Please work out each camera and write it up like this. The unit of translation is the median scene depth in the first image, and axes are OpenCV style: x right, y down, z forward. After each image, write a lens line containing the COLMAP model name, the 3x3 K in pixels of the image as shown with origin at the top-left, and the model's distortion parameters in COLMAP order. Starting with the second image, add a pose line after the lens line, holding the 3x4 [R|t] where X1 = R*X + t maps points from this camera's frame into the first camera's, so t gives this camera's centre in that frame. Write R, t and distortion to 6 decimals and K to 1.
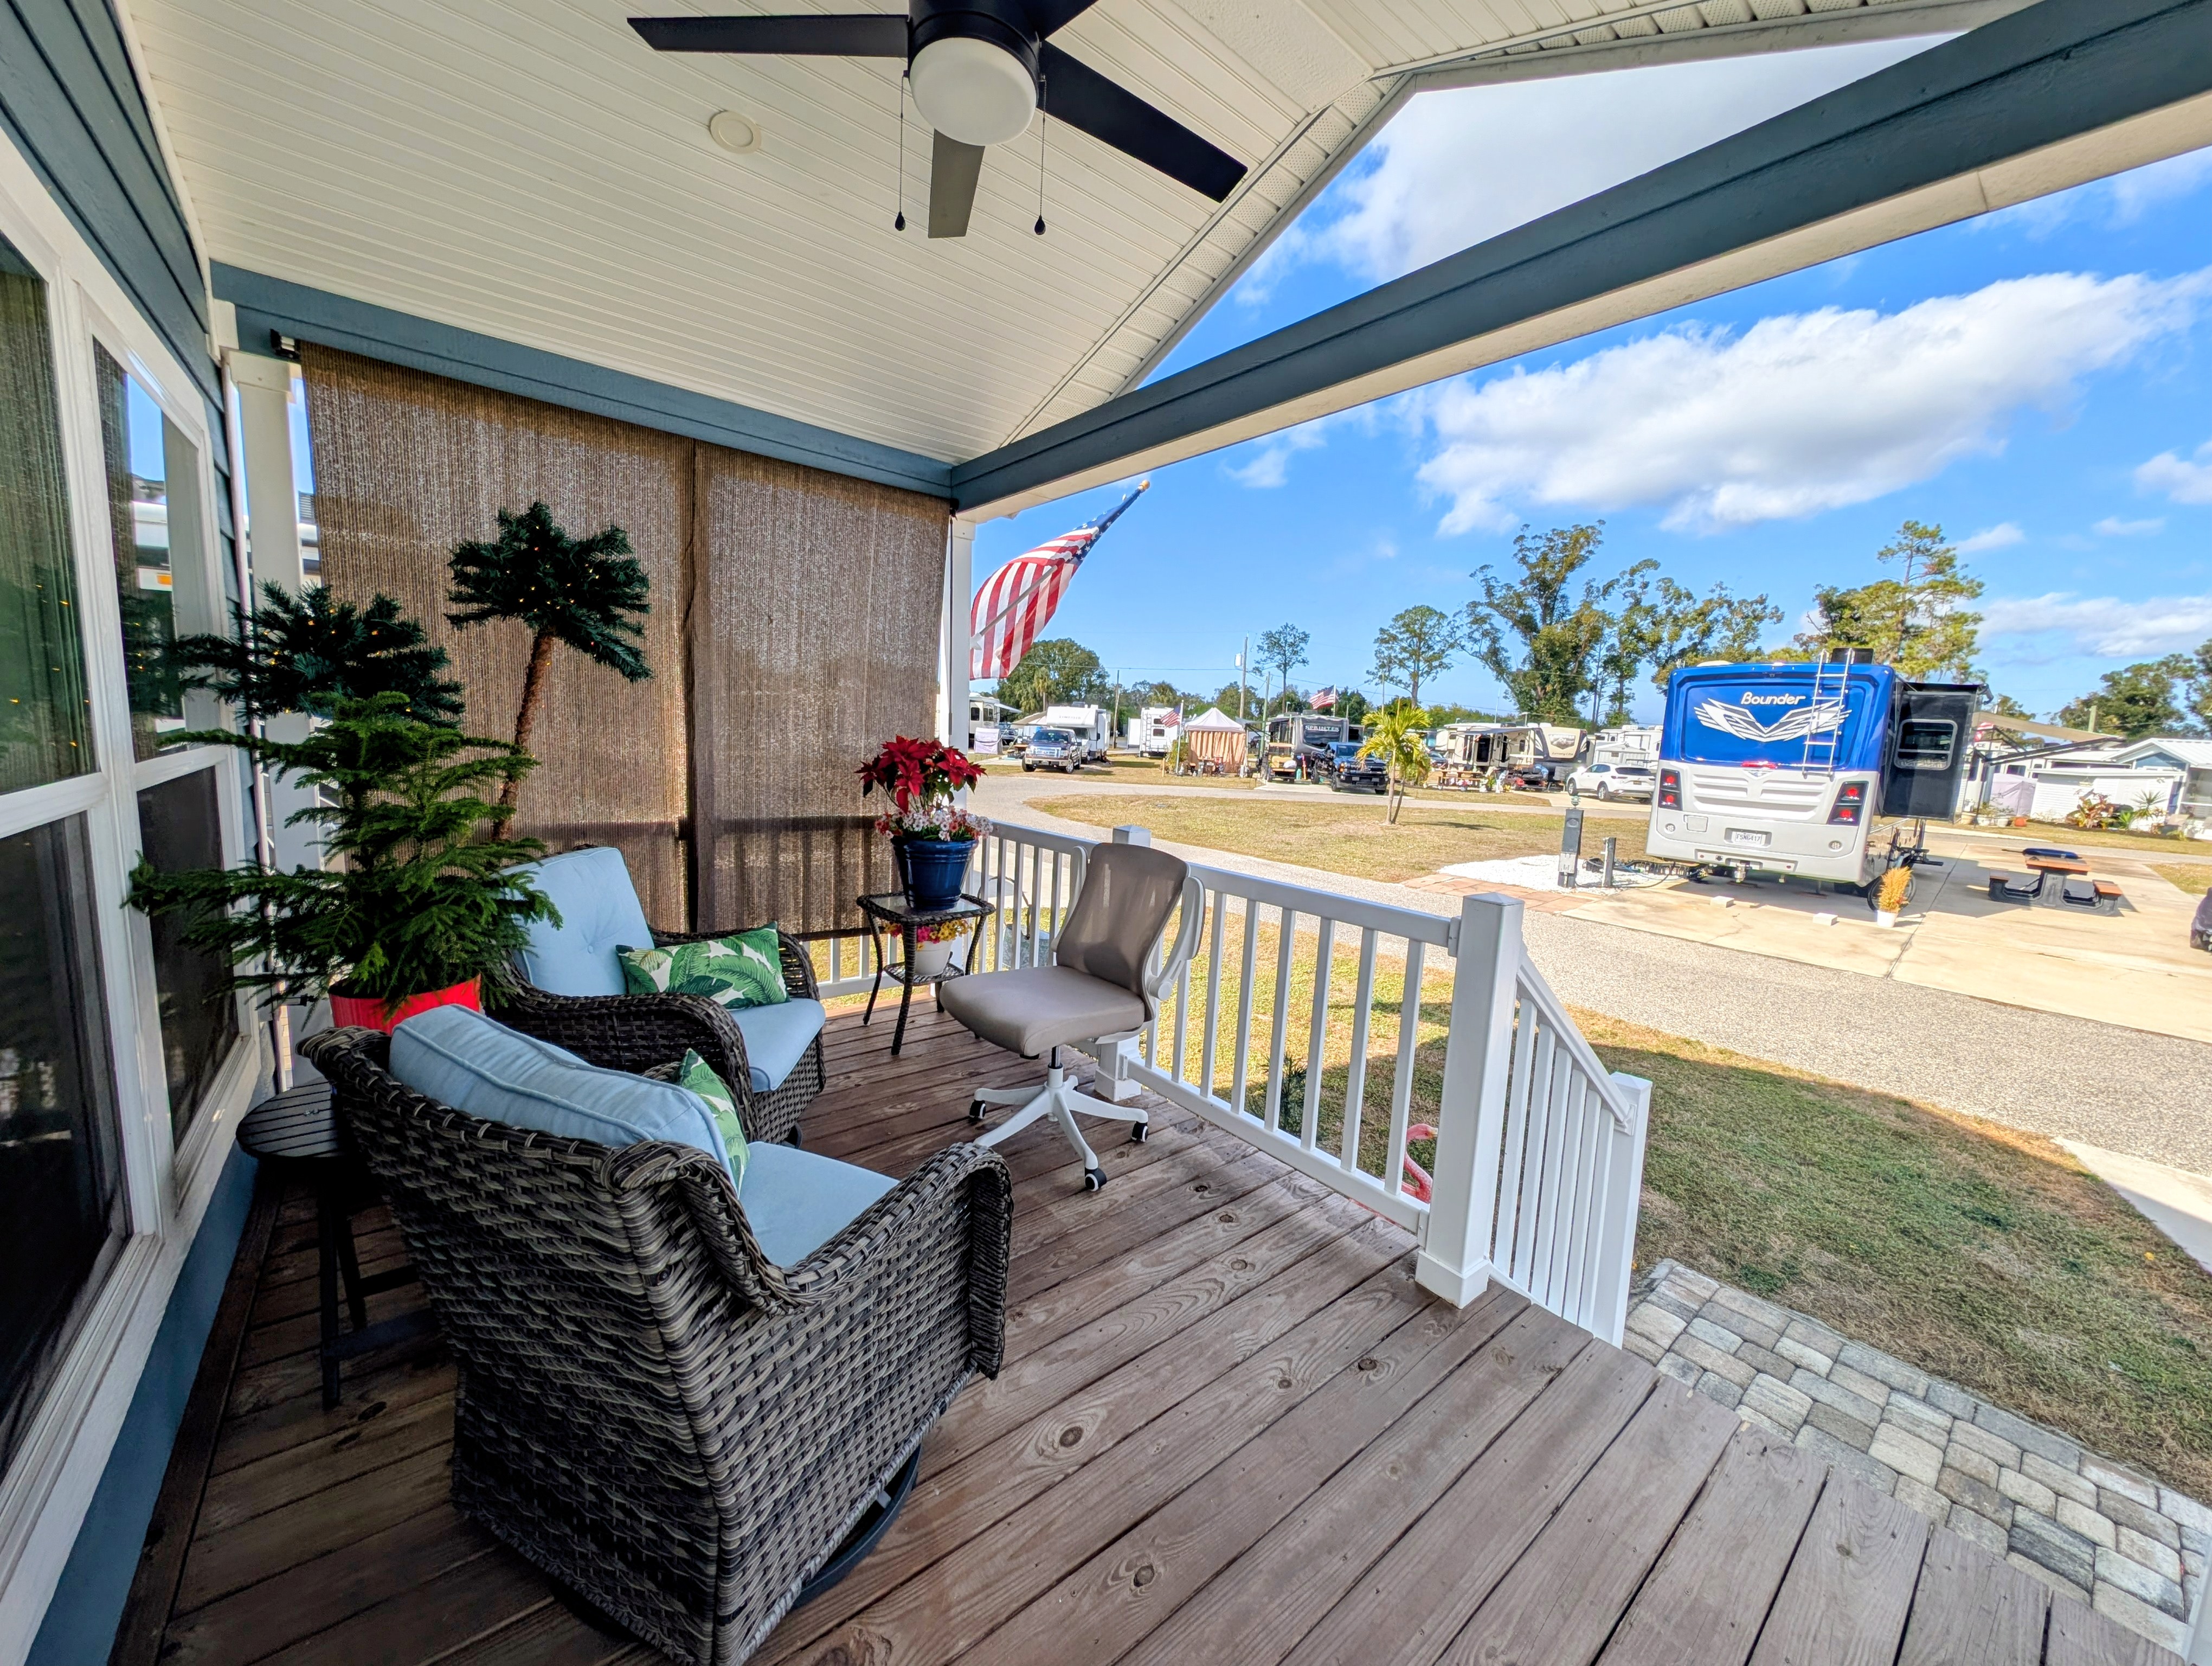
lens RADIAL K [[831.5, 0, 1103.2], [0, 831.5, 836.8], [0, 0, 1]] dist [0.017221, -0.008166]
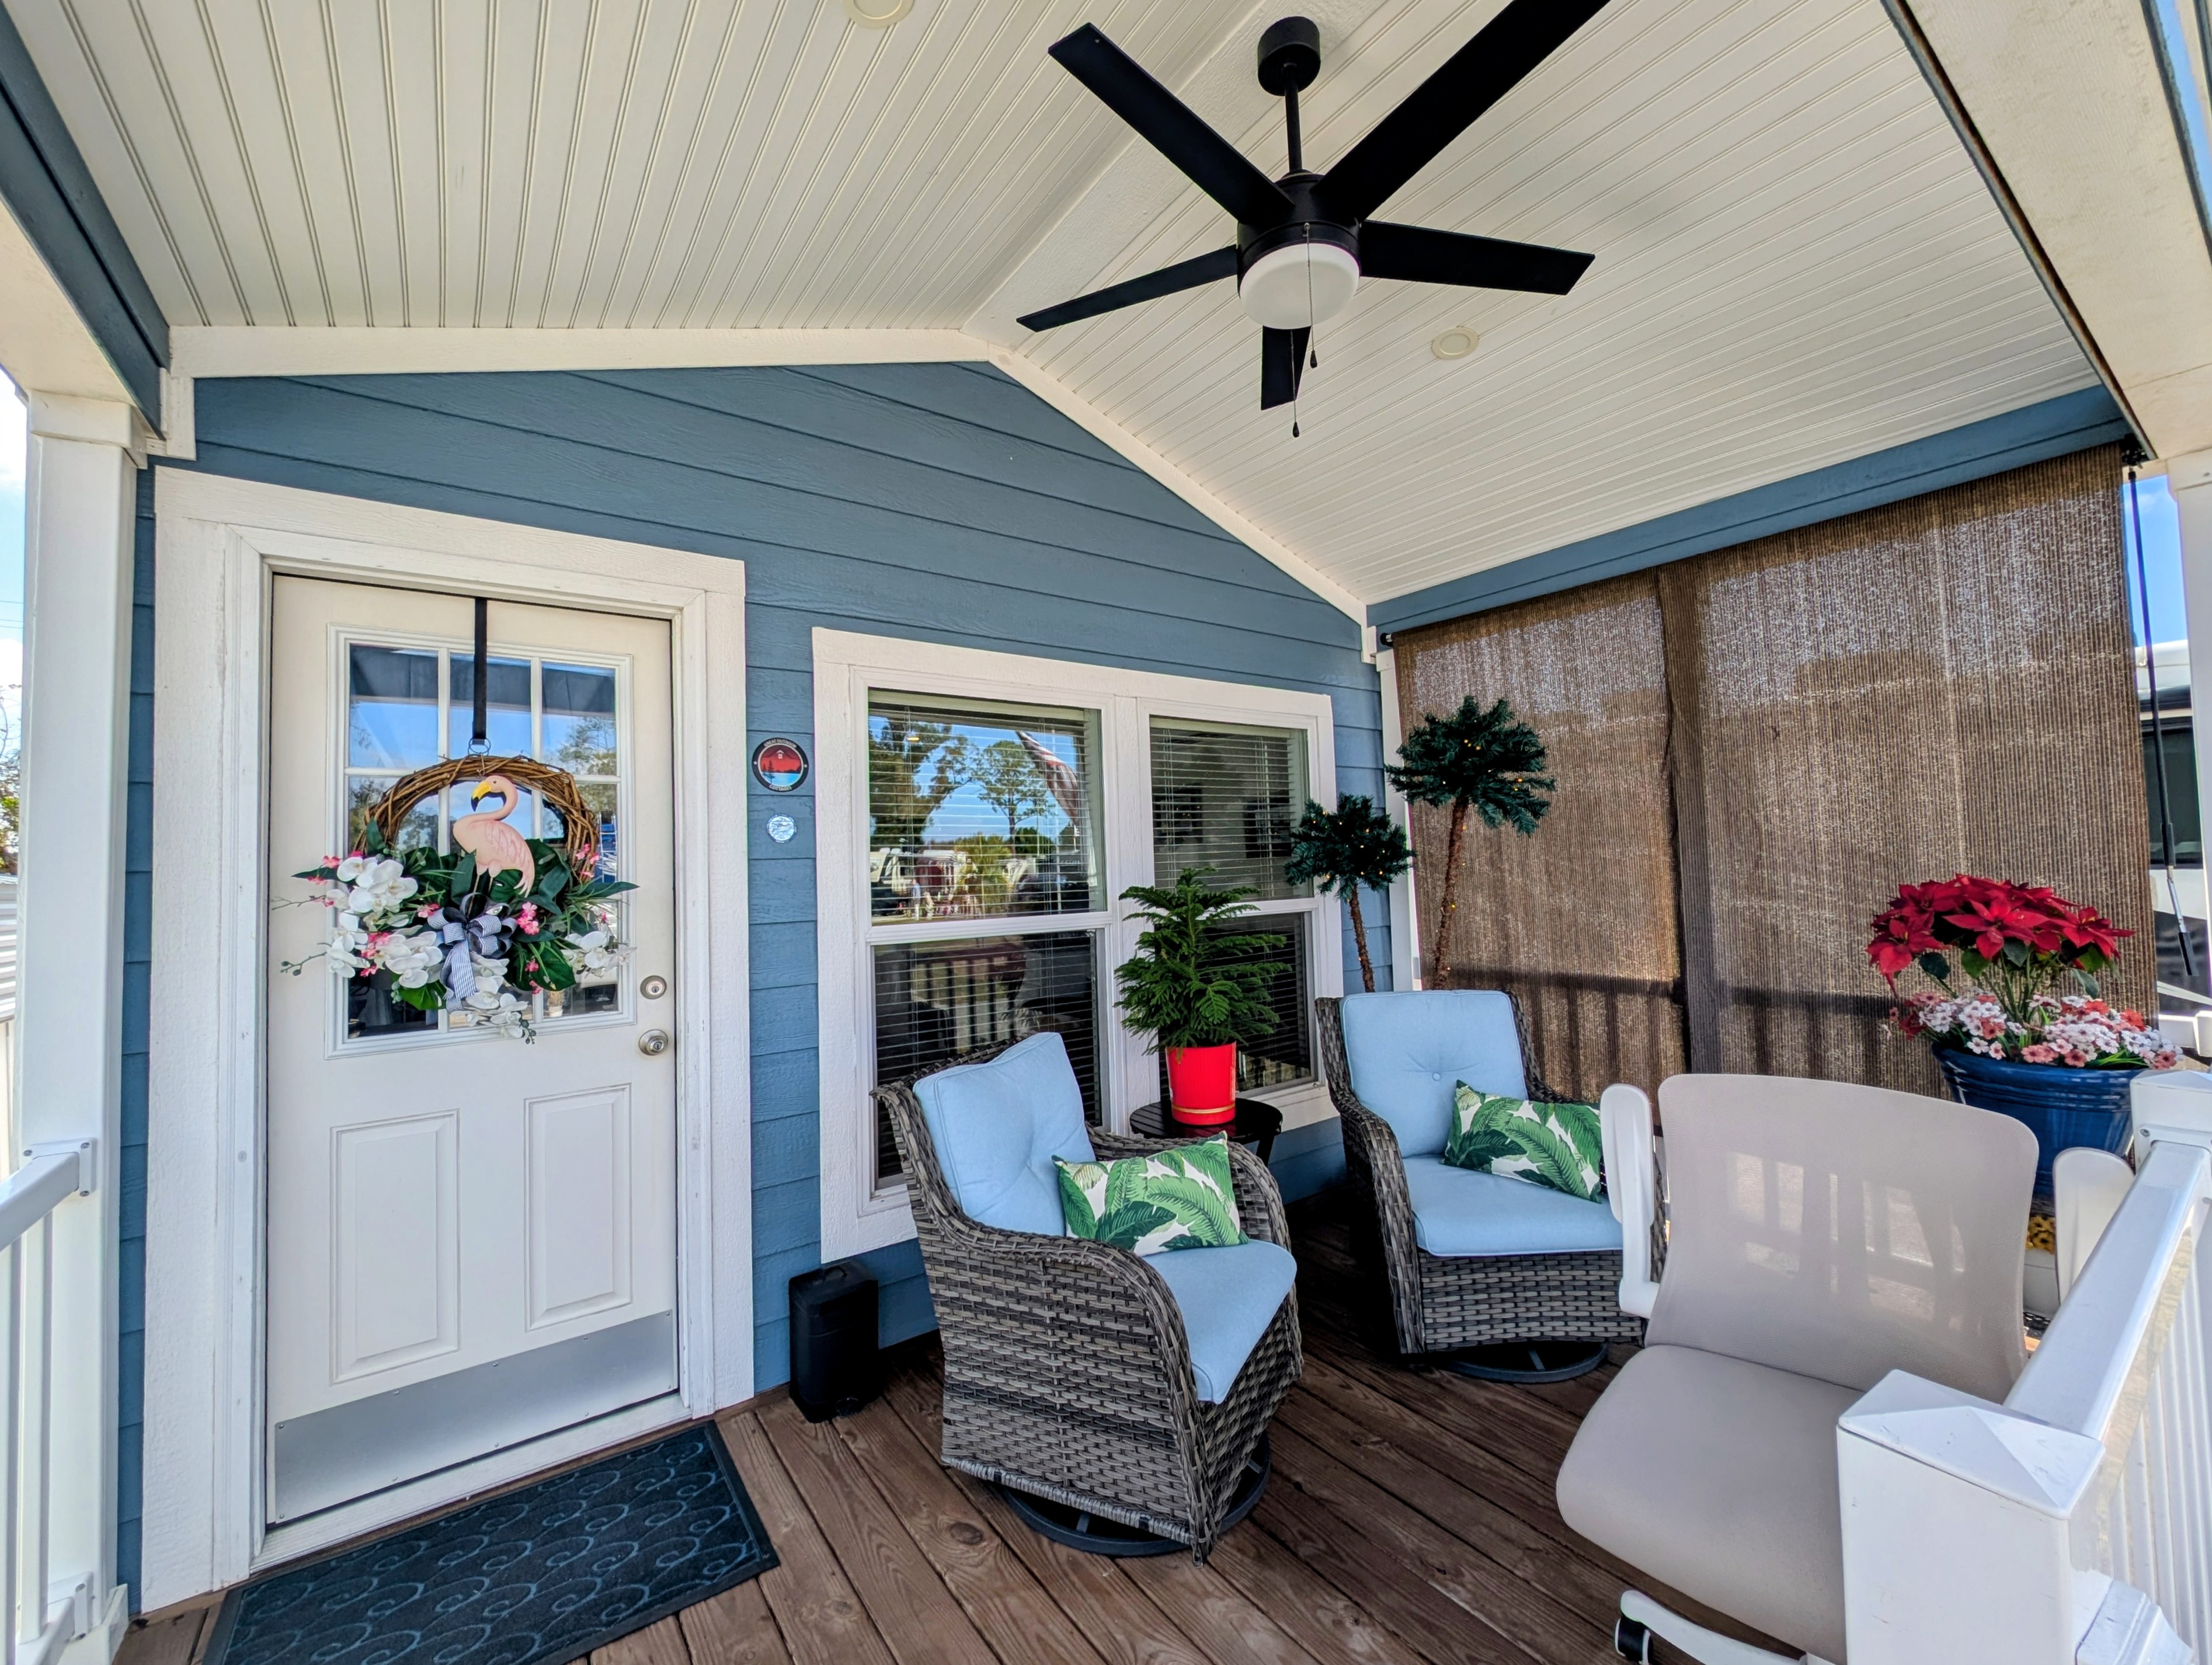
lens RADIAL K [[905.0, 0, 1107.1], [0, 905.0, 830.0], [0, 0, 1]] dist [0.001683, -0.000182]
pose [[-0.058700, -0.088322, -0.994361, 0.501634], [-0.102855, 0.991312, -0.081980, -0.038212], [0.992963, 0.097462, -0.067275, 0.472359]]
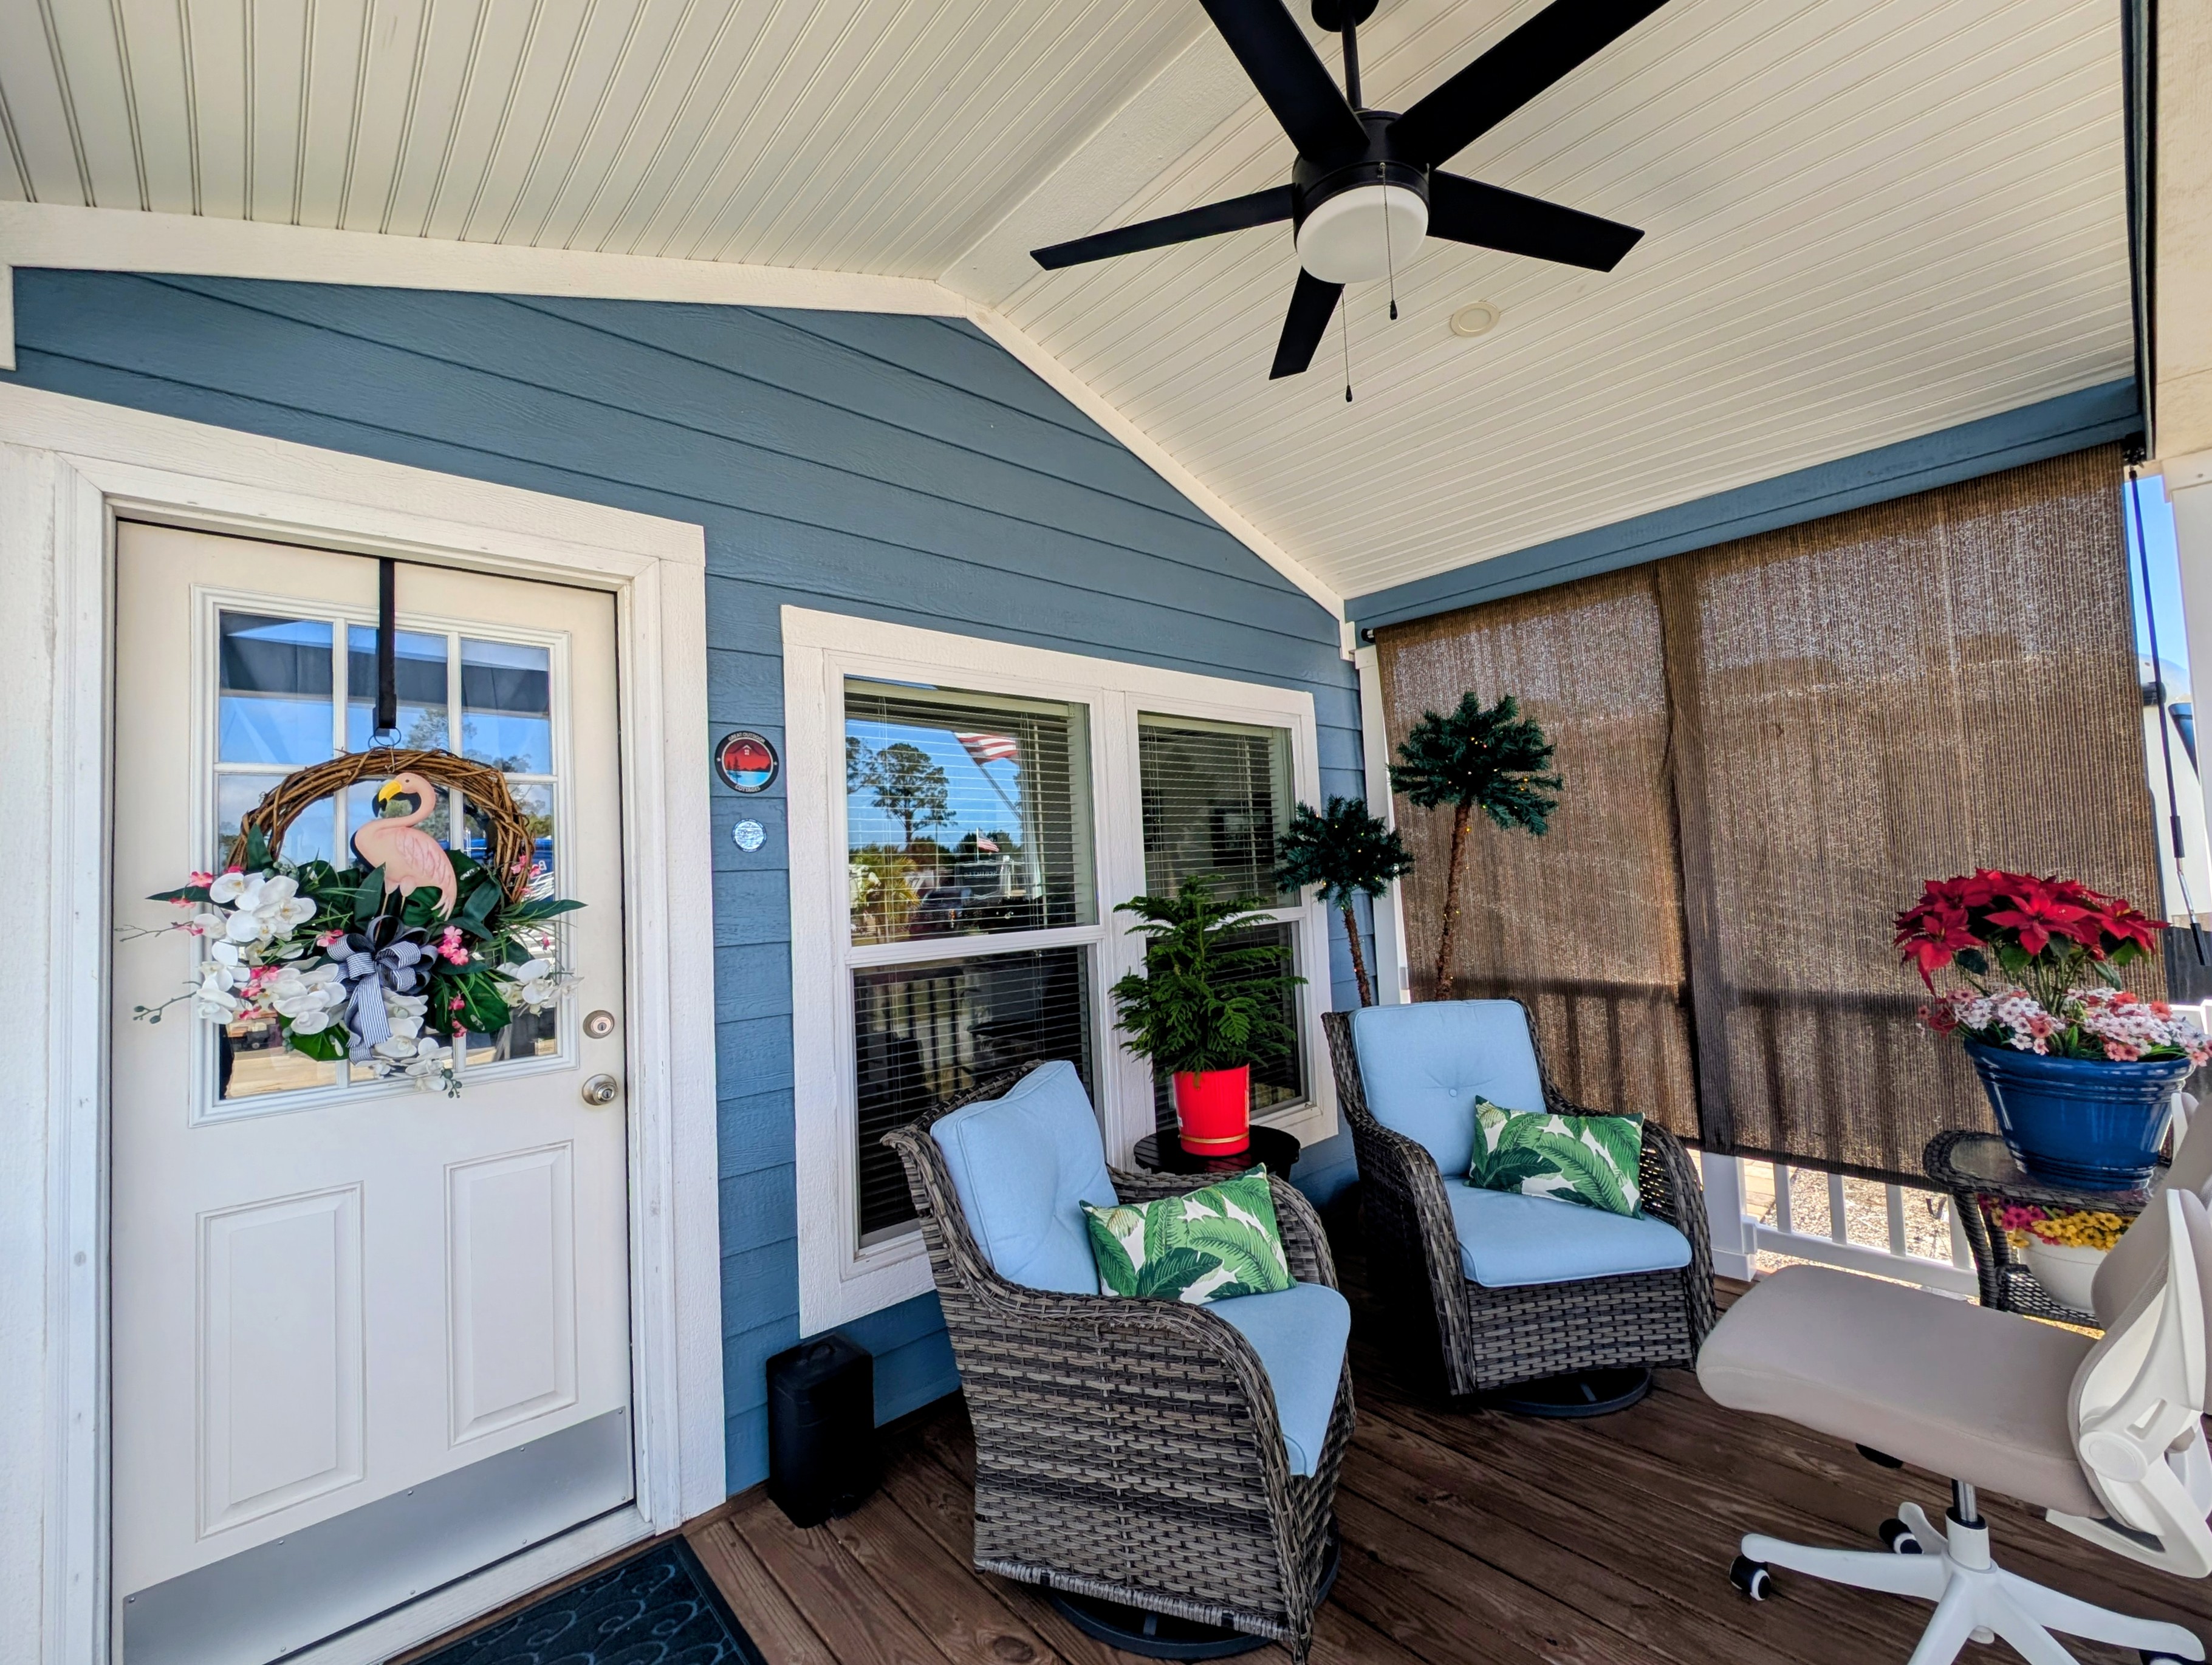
lens RADIAL K [[940.1, 0, 1106.0], [0, 940.1, 832.5], [0, 0, 1]] dist [-0.000297, 0.000022]
pose [[0.046792, -0.099337, -0.993953, 0.451152], [-0.083071, 0.991209, -0.102974, -0.026728], [0.995445, 0.087387, 0.038128, 0.378126]]
